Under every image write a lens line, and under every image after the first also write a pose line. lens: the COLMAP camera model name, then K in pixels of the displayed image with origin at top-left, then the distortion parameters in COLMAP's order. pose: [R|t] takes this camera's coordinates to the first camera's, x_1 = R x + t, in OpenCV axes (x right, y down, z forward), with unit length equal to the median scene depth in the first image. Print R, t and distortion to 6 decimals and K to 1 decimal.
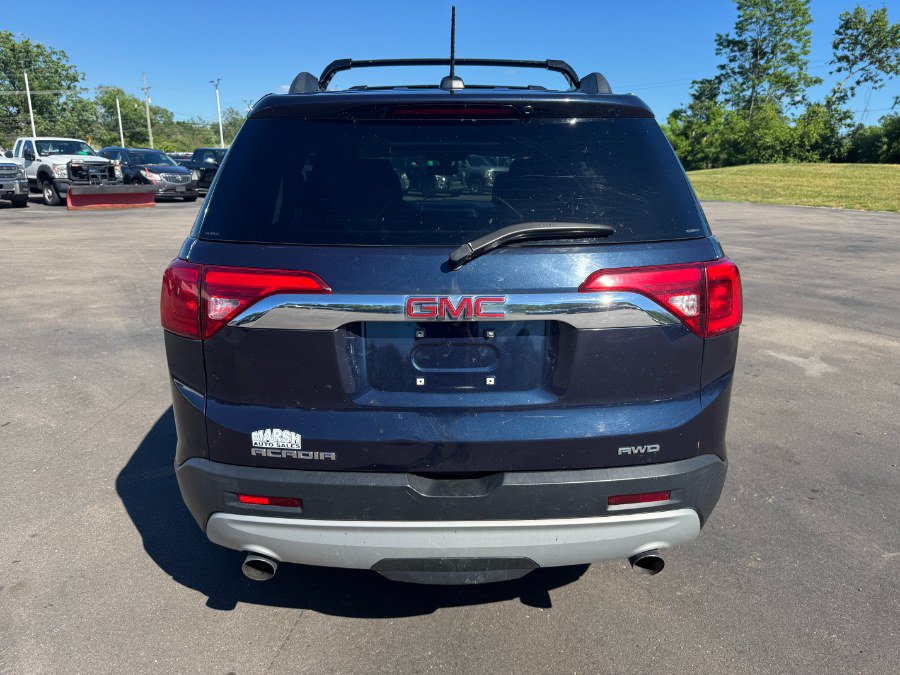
lens RADIAL K [[652.2, 0, 452.5], [0, 652.2, 335.1], [0, 0, 1]] dist [0.026291, -0.016479]
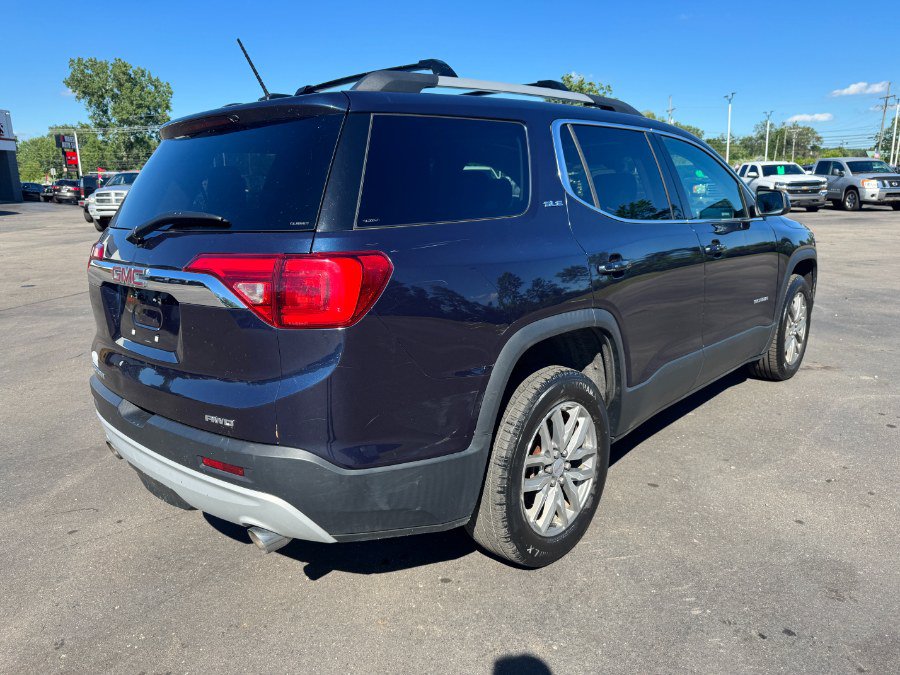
lens RADIAL K [[652.2, 0, 448.1], [0, 652.2, 339.3], [0, 0, 1]] dist [0.026291, -0.016479]
pose [[0.732023, 0.134799, -0.667811, 0.905859], [-0.146970, 0.988395, 0.038408, -0.041226], [0.665238, 0.070032, 0.743339, 0.306713]]
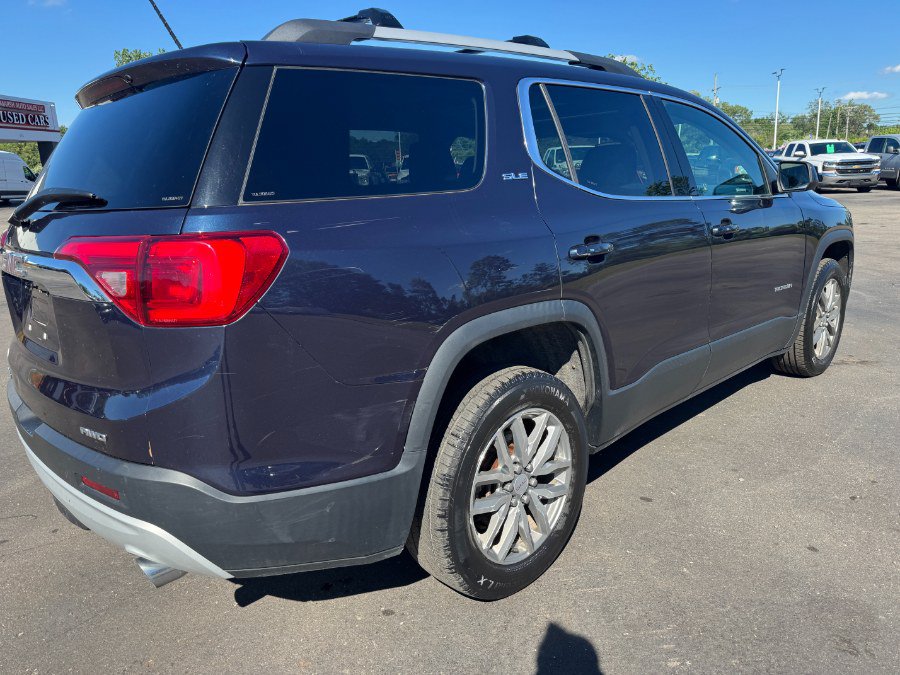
lens RADIAL K [[652.2, 0, 448.7], [0, 652.2, 340.2], [0, 0, 1]] dist [0.026291, -0.016479]
pose [[0.691882, 0.151722, -0.705889, 0.900985], [-0.145951, 0.986878, 0.069062, -0.067088], [0.707105, 0.055242, 0.704948, 0.492686]]
